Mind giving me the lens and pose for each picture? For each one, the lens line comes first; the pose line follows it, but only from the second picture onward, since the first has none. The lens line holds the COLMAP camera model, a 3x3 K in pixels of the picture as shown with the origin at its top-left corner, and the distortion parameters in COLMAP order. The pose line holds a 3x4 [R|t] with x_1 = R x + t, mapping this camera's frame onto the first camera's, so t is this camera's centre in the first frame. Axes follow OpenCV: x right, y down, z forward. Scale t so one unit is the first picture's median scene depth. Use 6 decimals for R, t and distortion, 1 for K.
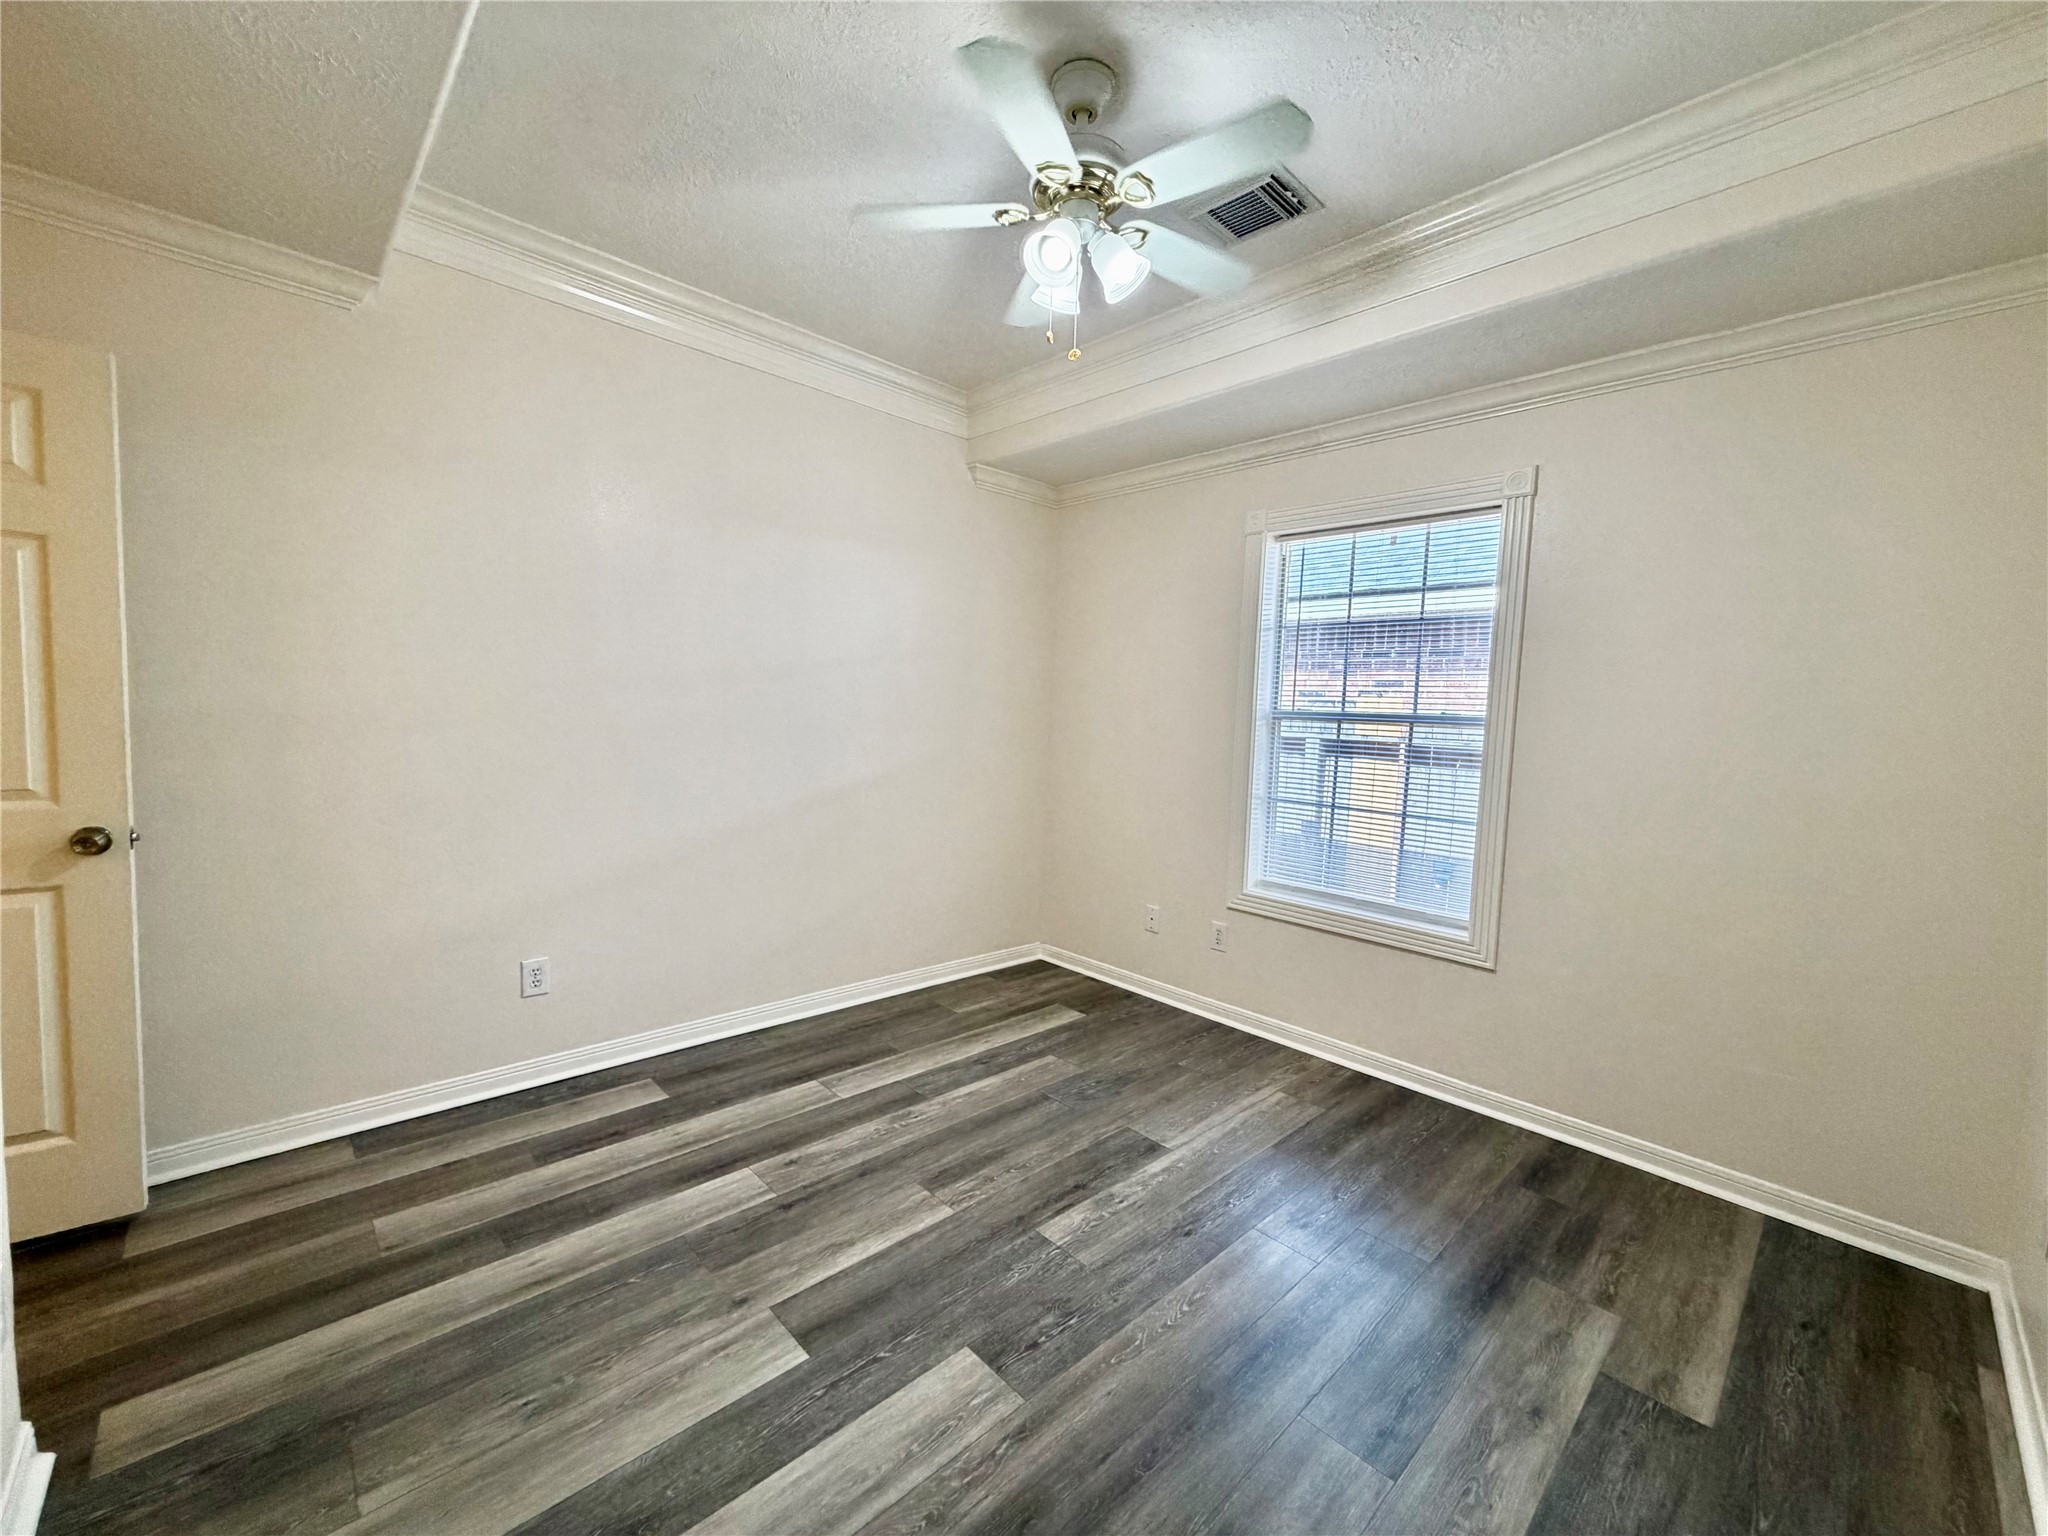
lens RADIAL K [[815.4, 0, 1022.4], [0, 815.4, 769.8], [0, 0, 1]] dist [-0.000975, 0.000875]
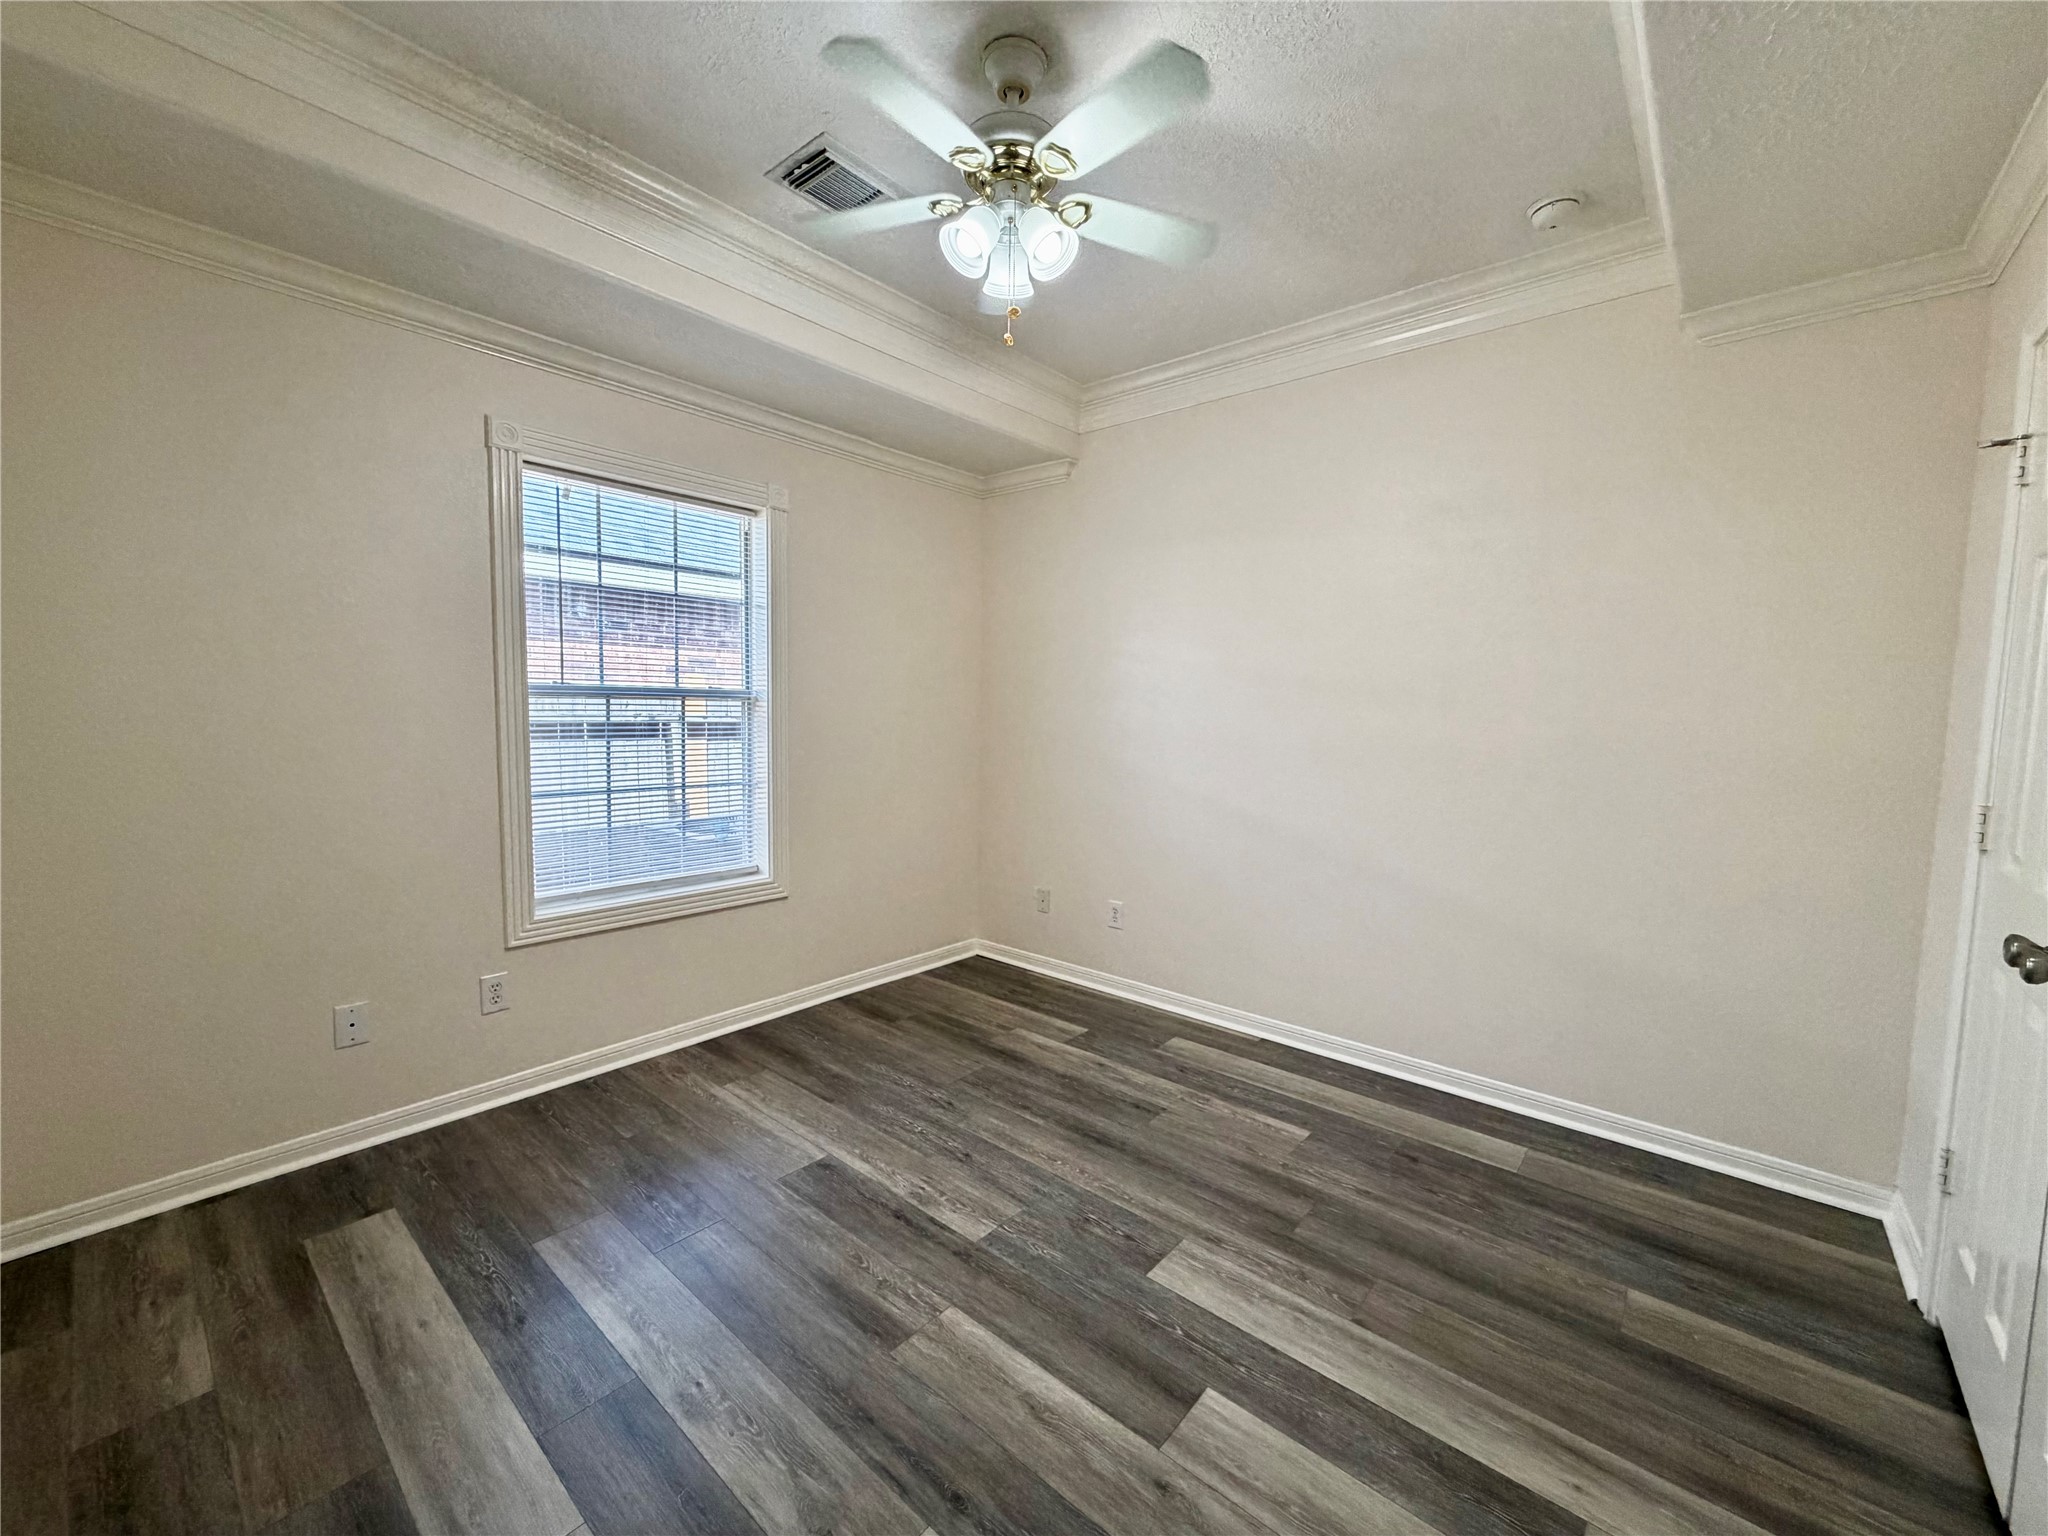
lens RADIAL K [[815.4, 0, 1022.4], [0, 815.4, 769.8], [0, 0, 1]] dist [-0.000975, 0.000875]
pose [[-0.100900, -0.117316, 0.987955, -0.762665], [0.052506, 0.991012, 0.123042, -0.091001], [-0.993510, 0.064289, -0.093833, 0.871731]]
